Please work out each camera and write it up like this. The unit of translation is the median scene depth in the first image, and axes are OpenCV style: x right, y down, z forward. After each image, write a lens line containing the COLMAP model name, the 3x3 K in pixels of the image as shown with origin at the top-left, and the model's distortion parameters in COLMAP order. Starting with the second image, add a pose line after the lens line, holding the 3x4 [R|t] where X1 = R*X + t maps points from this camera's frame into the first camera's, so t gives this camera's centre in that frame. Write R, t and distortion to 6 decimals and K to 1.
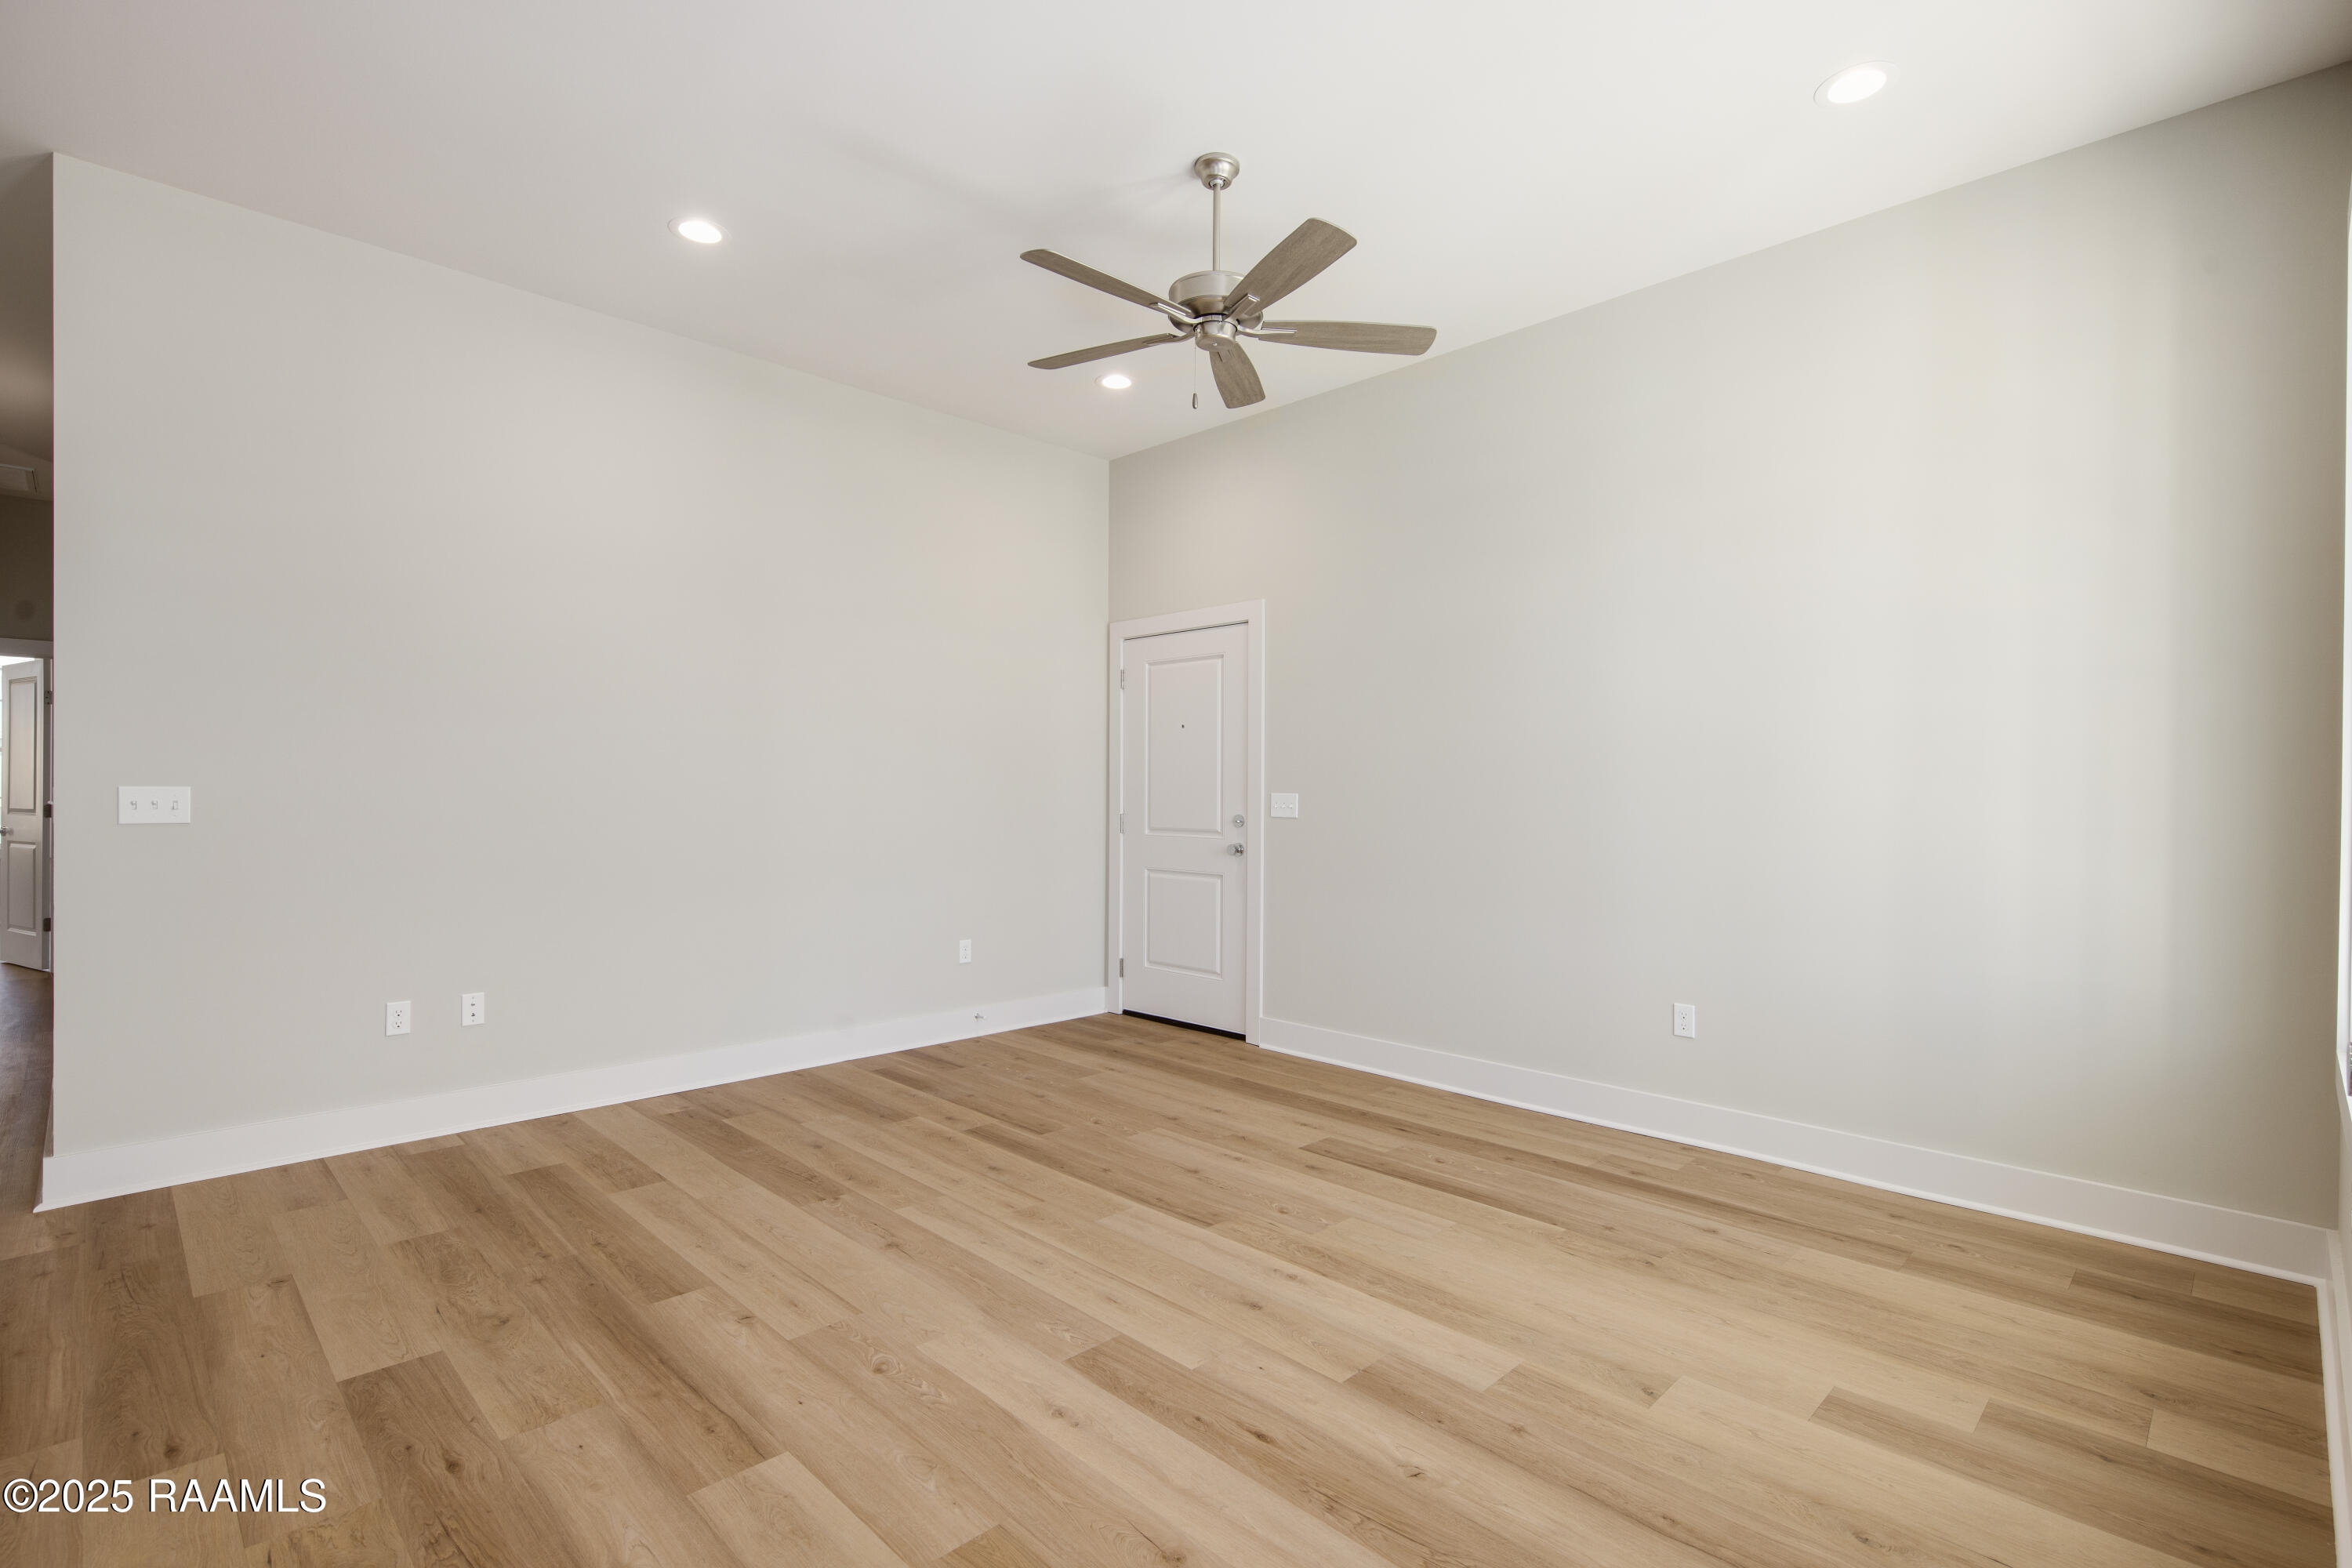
lens RADIAL K [[1094.4, 0, 1175.5], [0, 1094.4, 797.9], [0, 0, 1]] dist [0.011964, -0.000049]
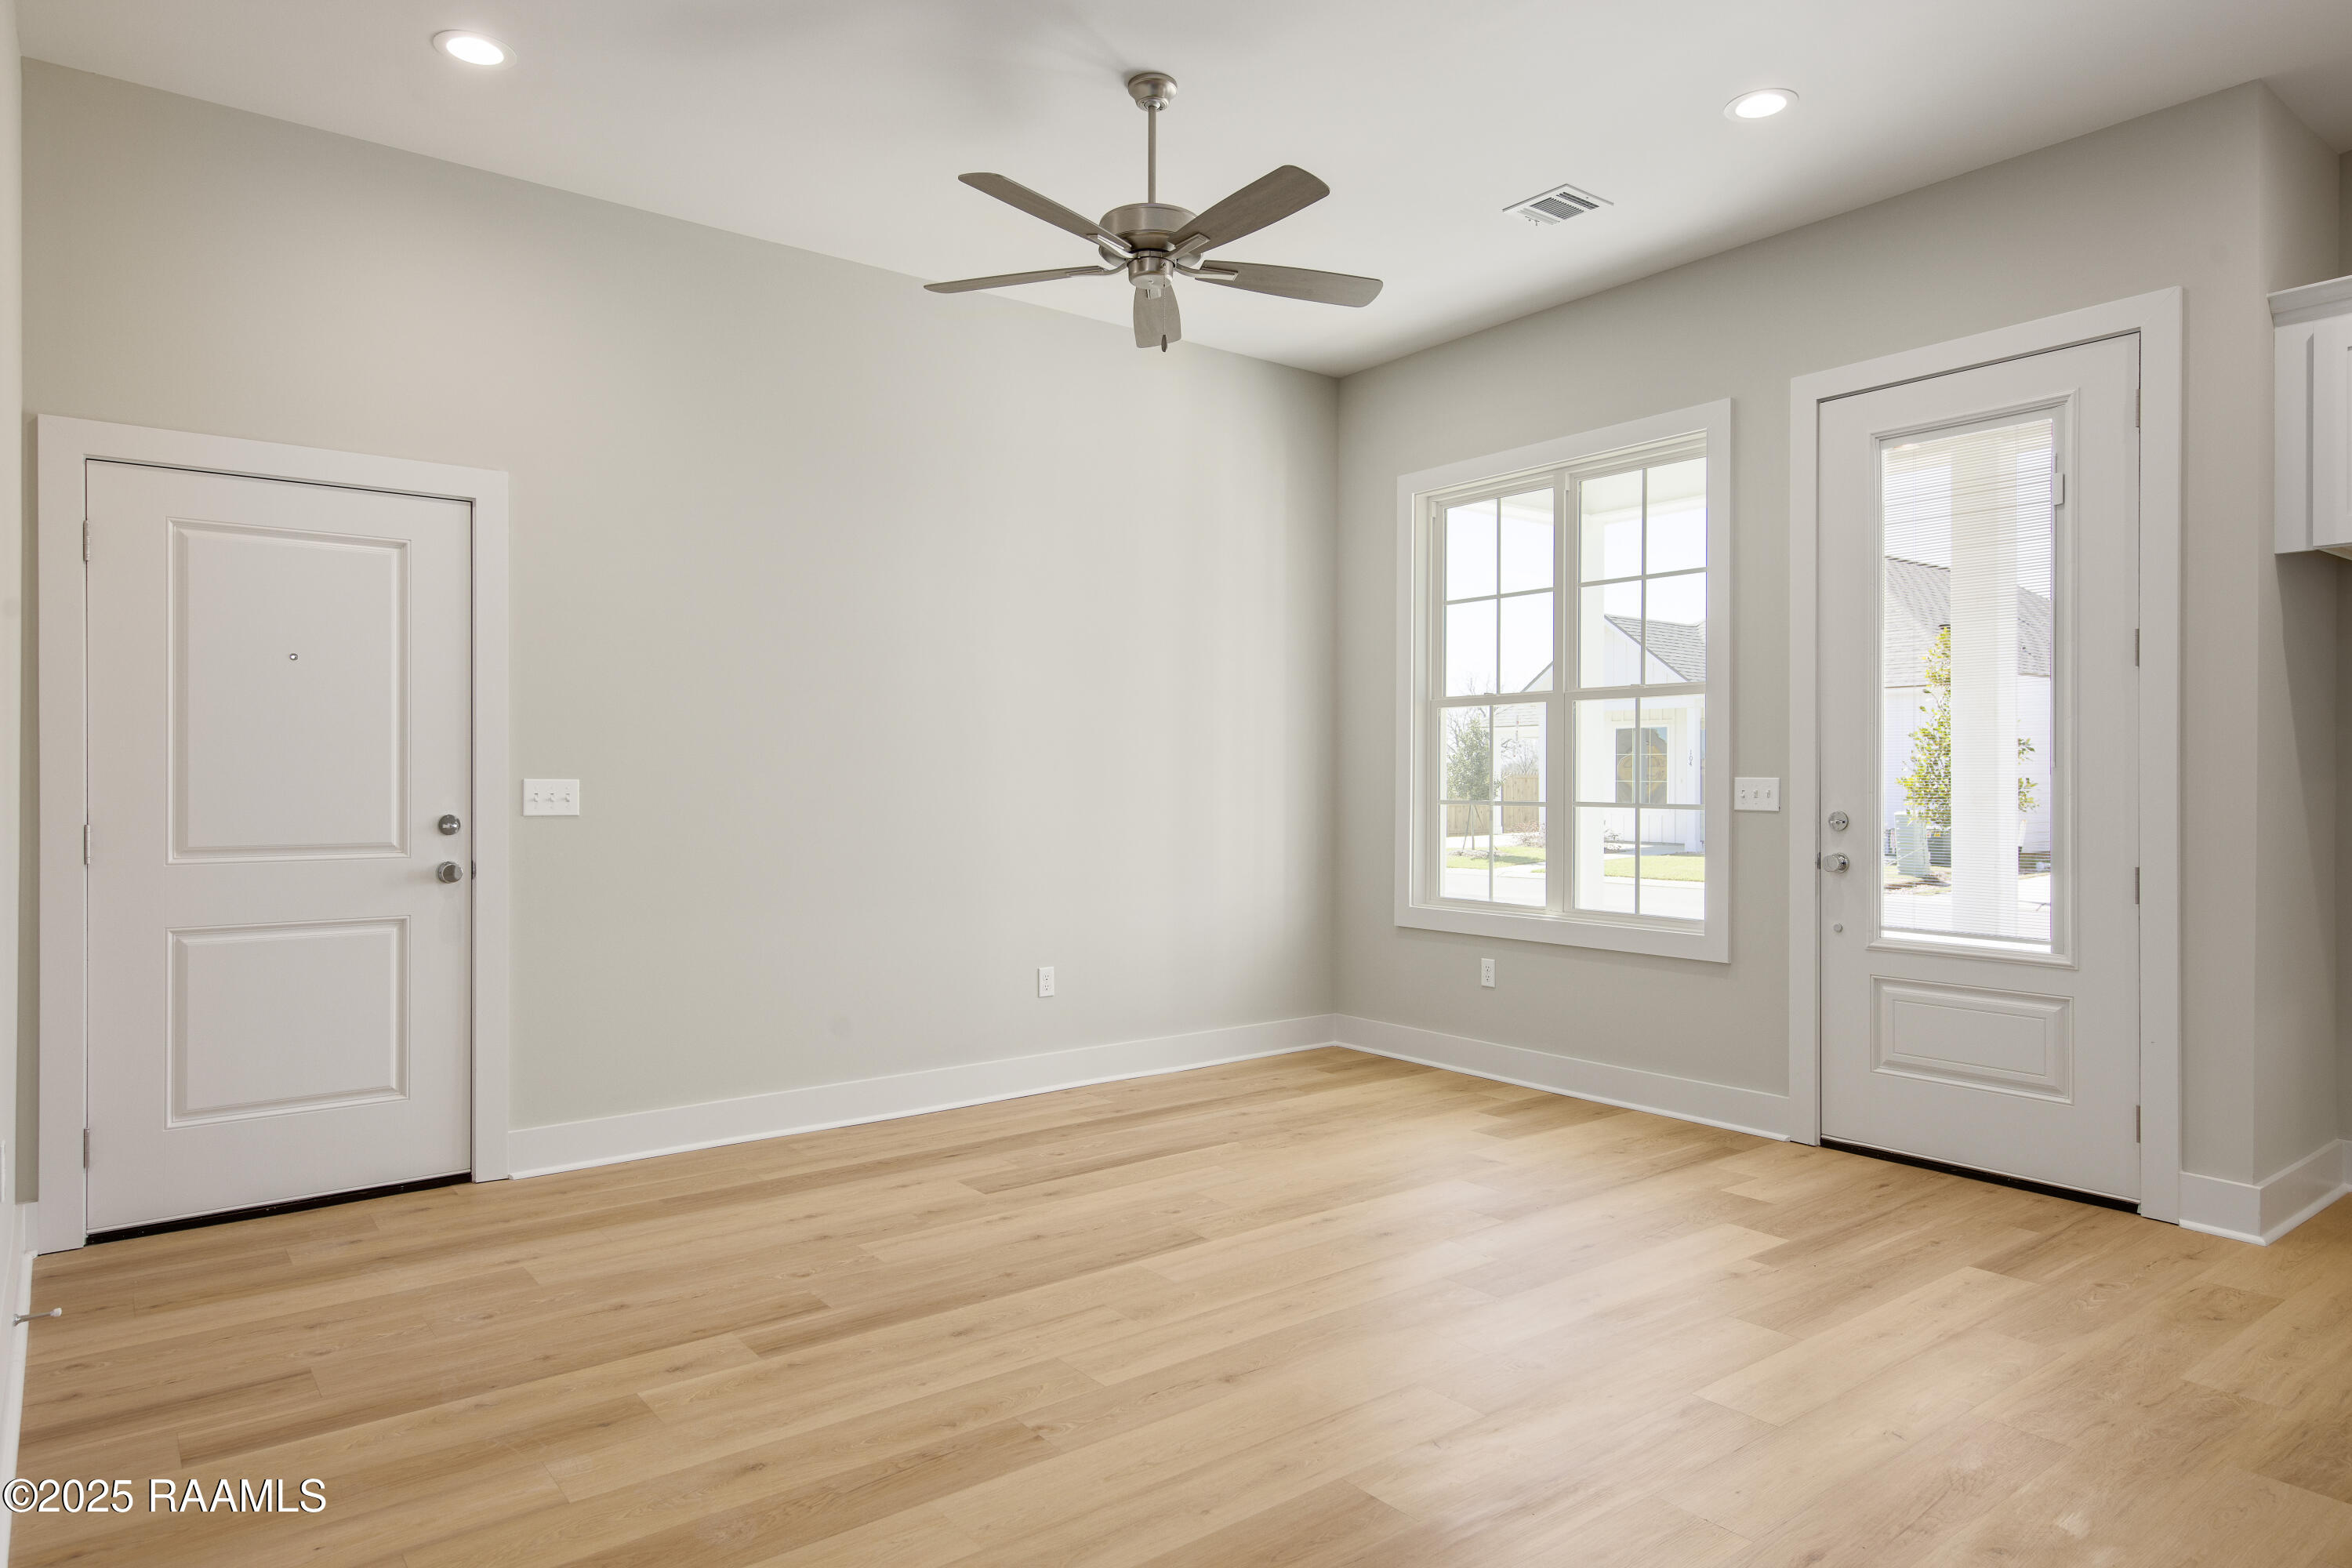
lens RADIAL K [[1414.8, 0, 1176.0], [0, 1414.8, 784.0], [0, 0, 1]] dist [0.019279, -0.000432]
pose [[0.115370, -0.008780, 0.993284, -0.978890], [0.005265, 0.999952, 0.008227, -0.009023], [-0.993309, 0.004280, 0.115411, 0.731816]]
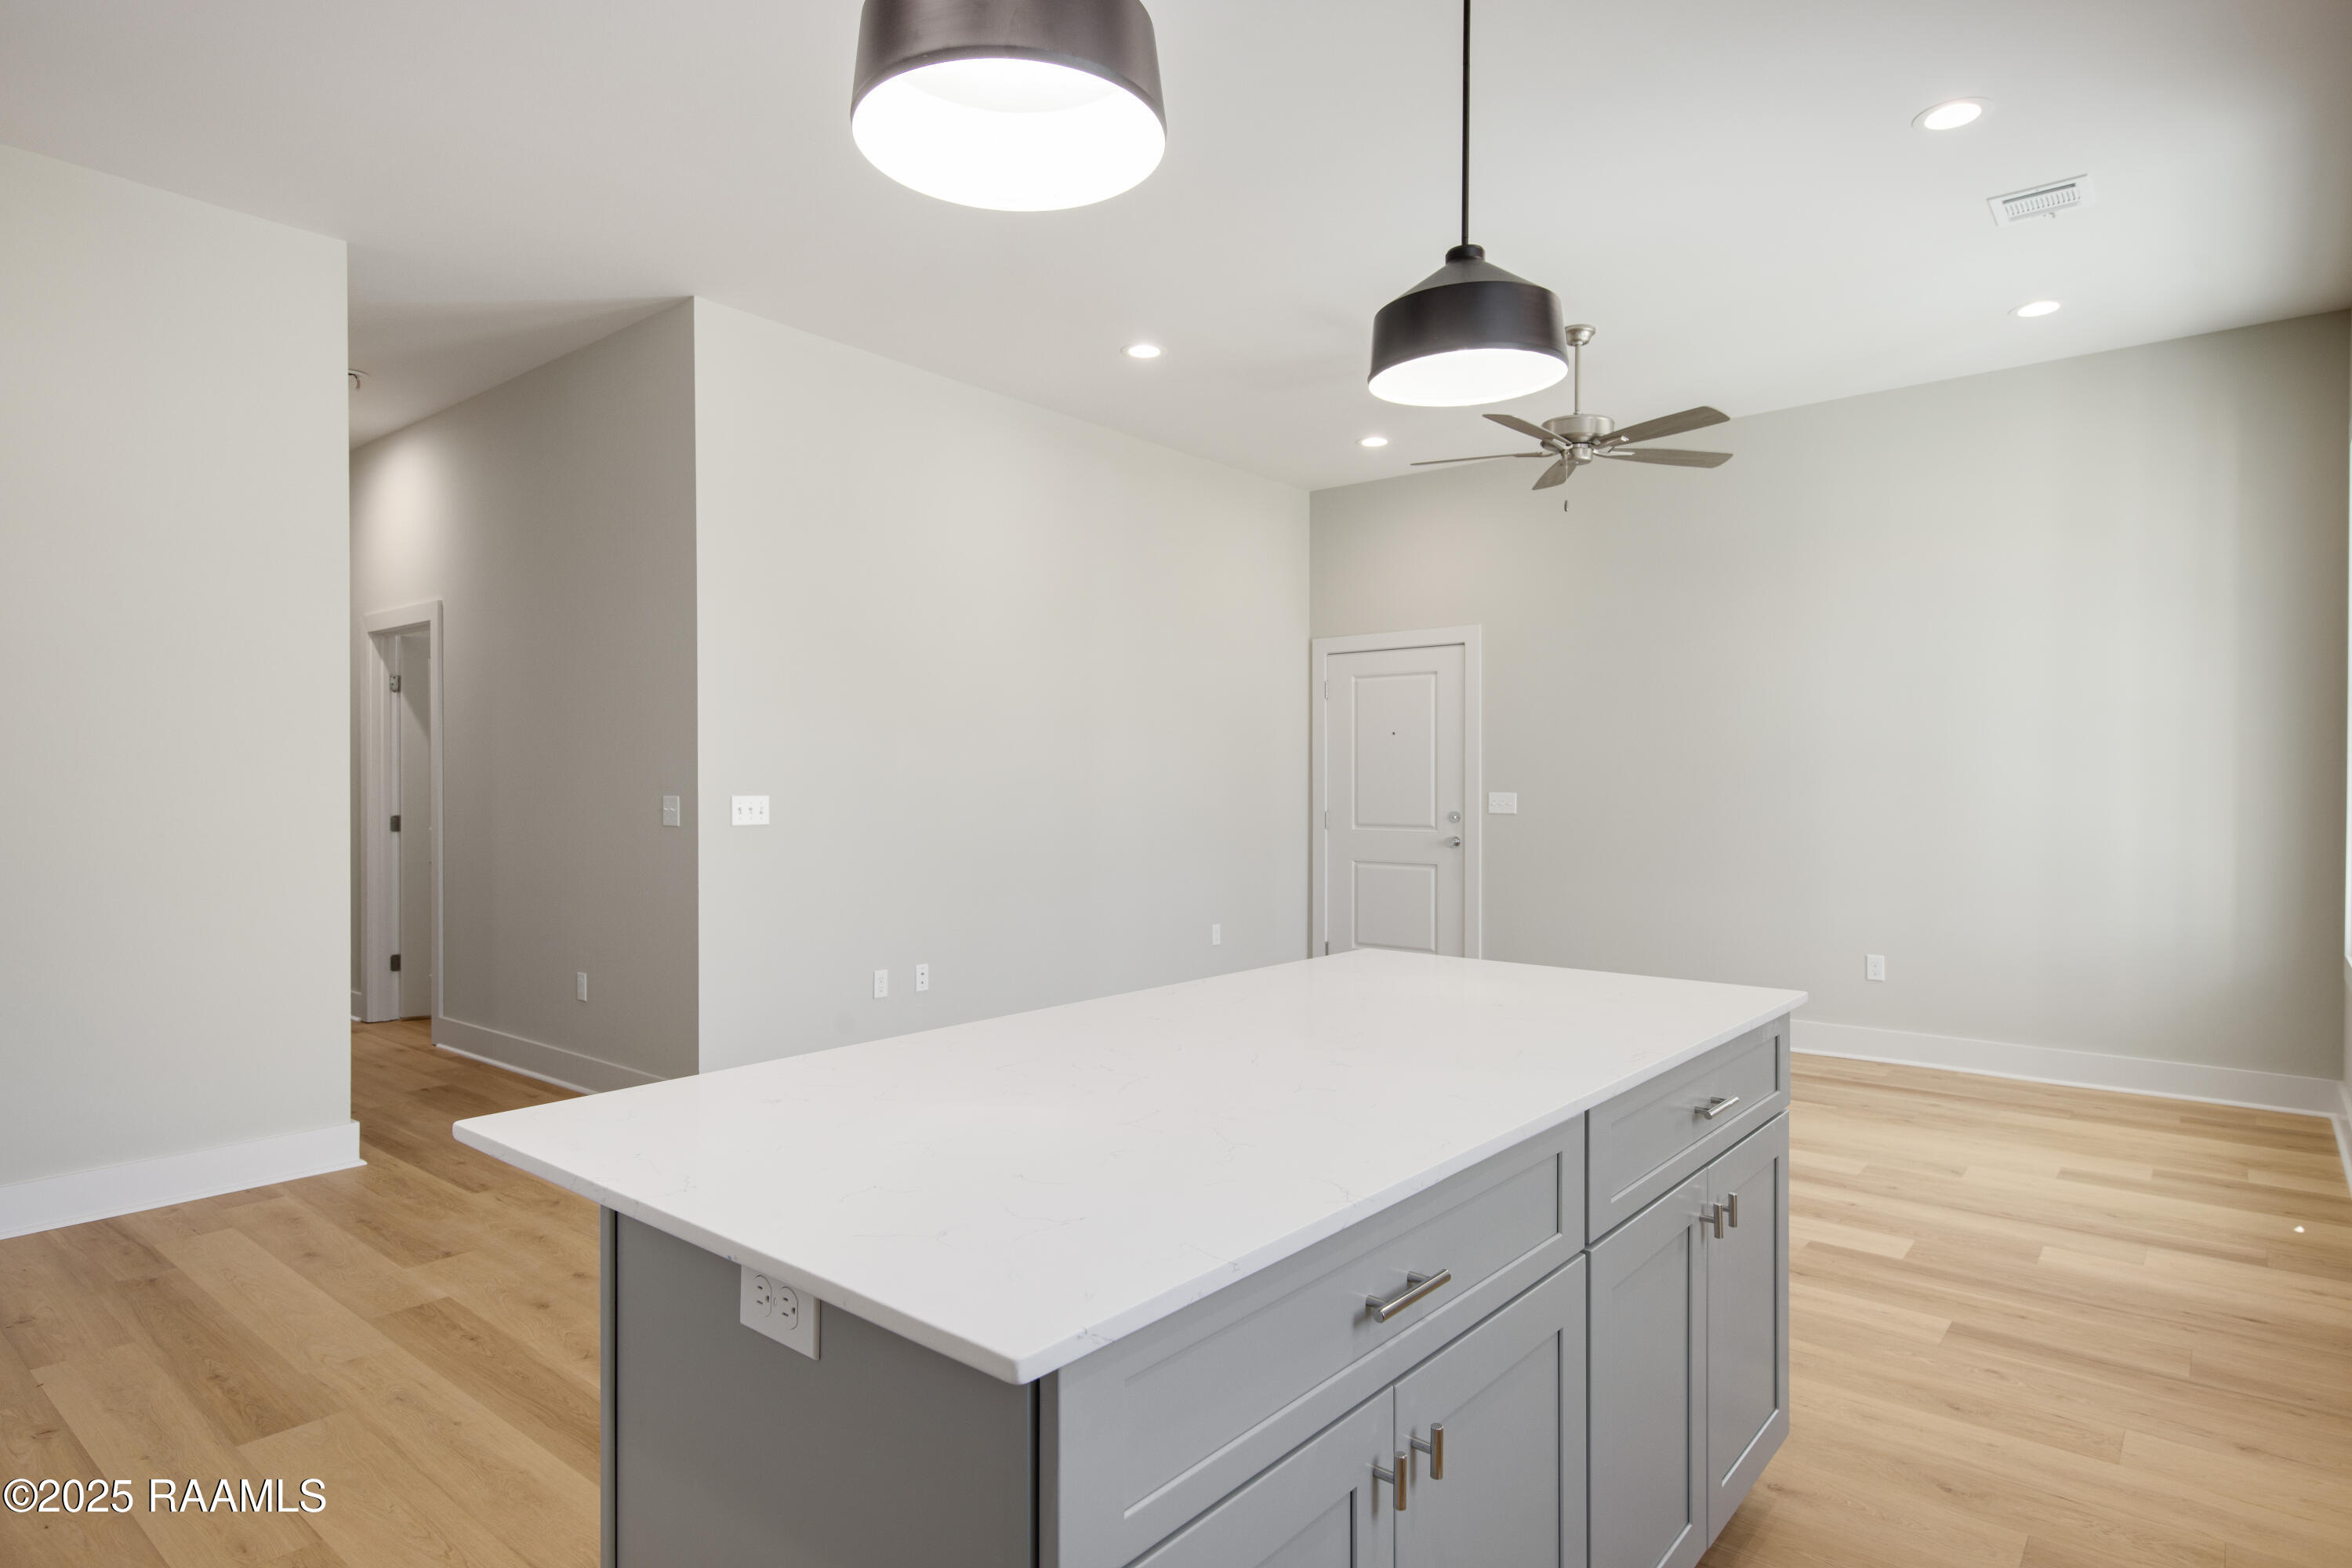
lens RADIAL K [[1294.5, 0, 1163.0], [0, 1294.5, 794.2], [0, 0, 1]] dist [0.000155, 0.012129]
pose [[0.995618, -0.006161, 0.093312, -0.537372], [0.005880, 0.999977, 0.003282, -0.013181], [-0.093331, -0.002719, 0.995631, -0.464422]]
